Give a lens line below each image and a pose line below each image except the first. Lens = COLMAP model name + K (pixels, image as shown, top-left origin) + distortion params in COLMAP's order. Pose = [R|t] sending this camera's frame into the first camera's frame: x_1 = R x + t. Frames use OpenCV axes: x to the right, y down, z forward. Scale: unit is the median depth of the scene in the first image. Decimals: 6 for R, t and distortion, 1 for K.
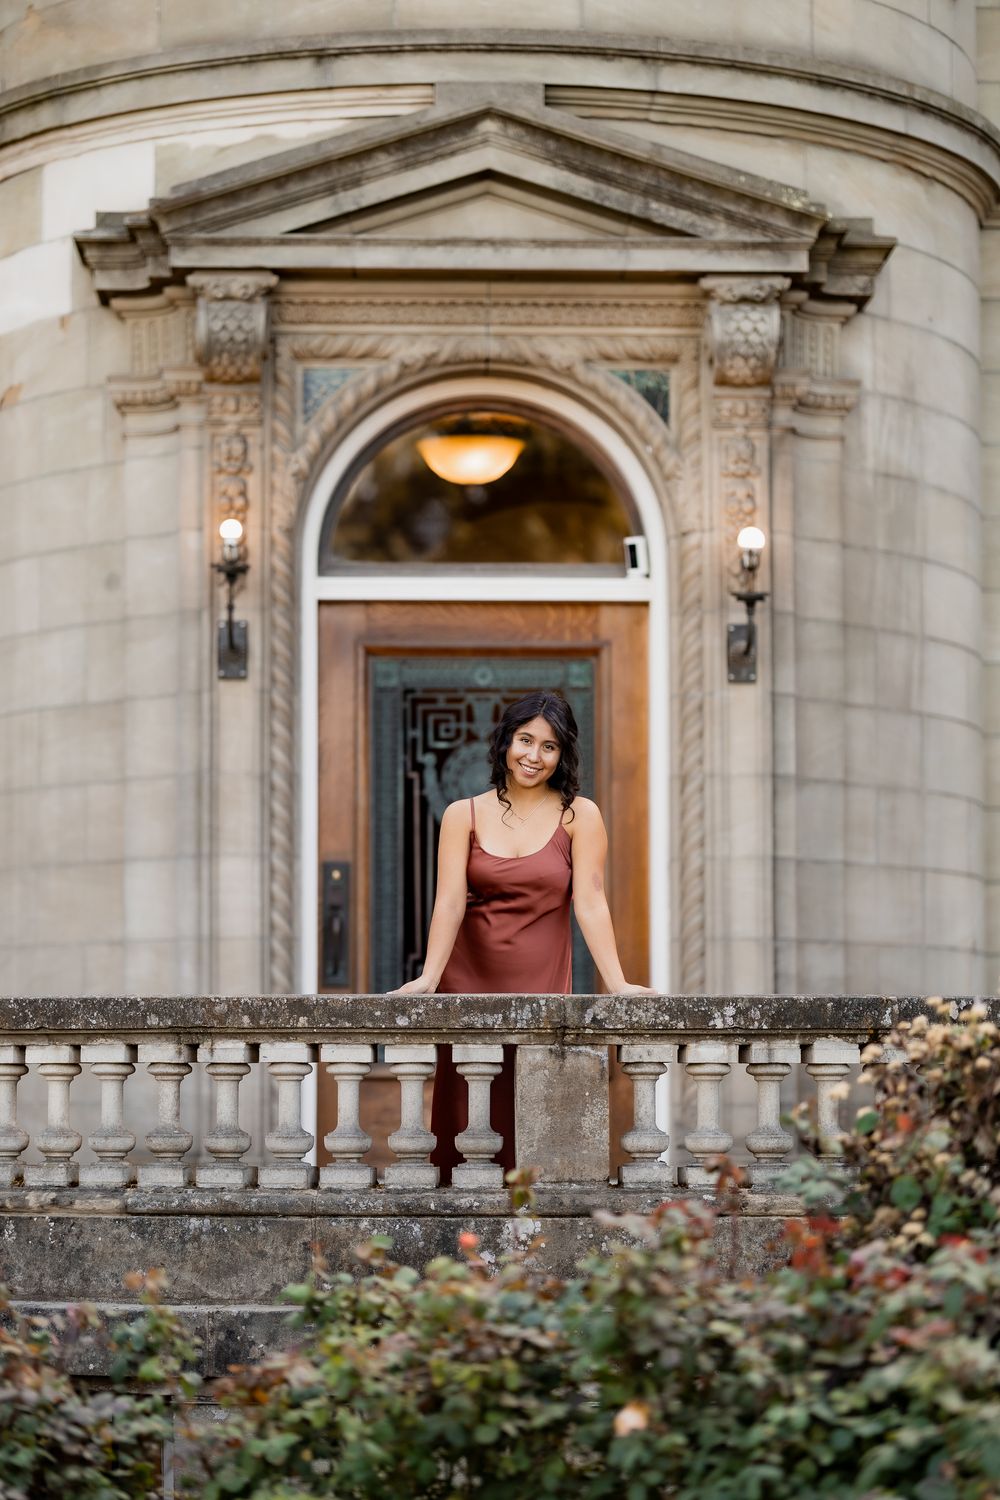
lens RADIAL K [[3700.7, 0, 500.0], [0, 3700.7, 750.0], [0, 0, 1]] dist [-0.021923, 0.085509]
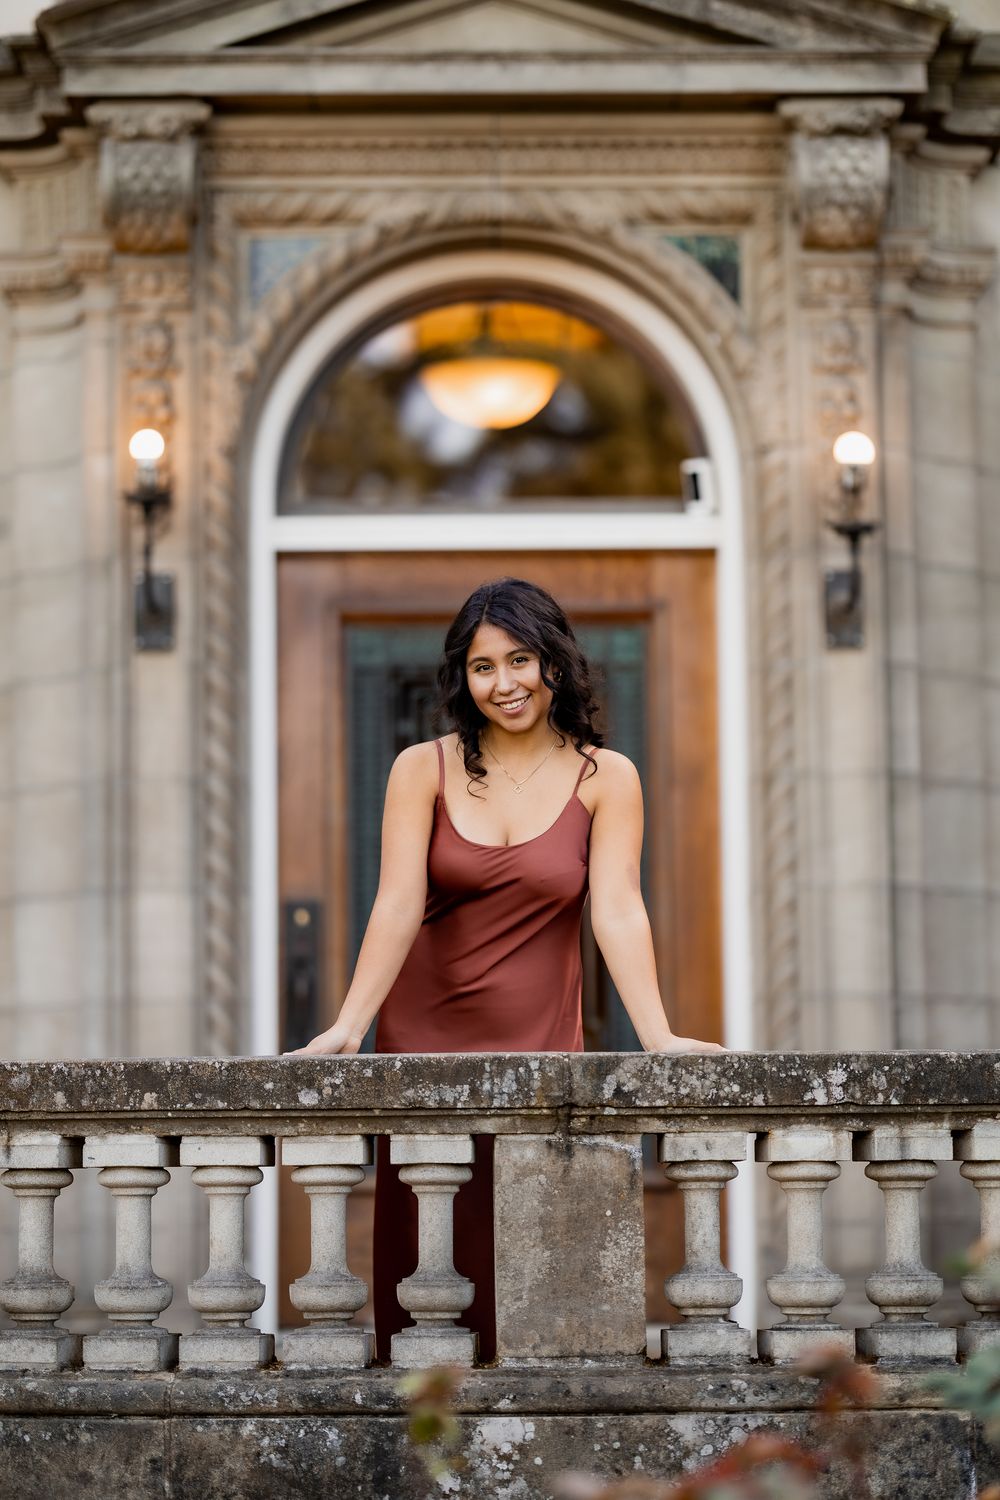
lens RADIAL K [[3664.8, 0, 500.0], [0, 3664.8, 750.0], [0, 0, 1]] dist [-0.007088, 0.015709]
pose [[0.999576, -0.012591, -0.026267, 0.015866], [0.011773, 0.999448, -0.031067, 0.024278], [0.026644, 0.030745, 0.999172, 0.271715]]
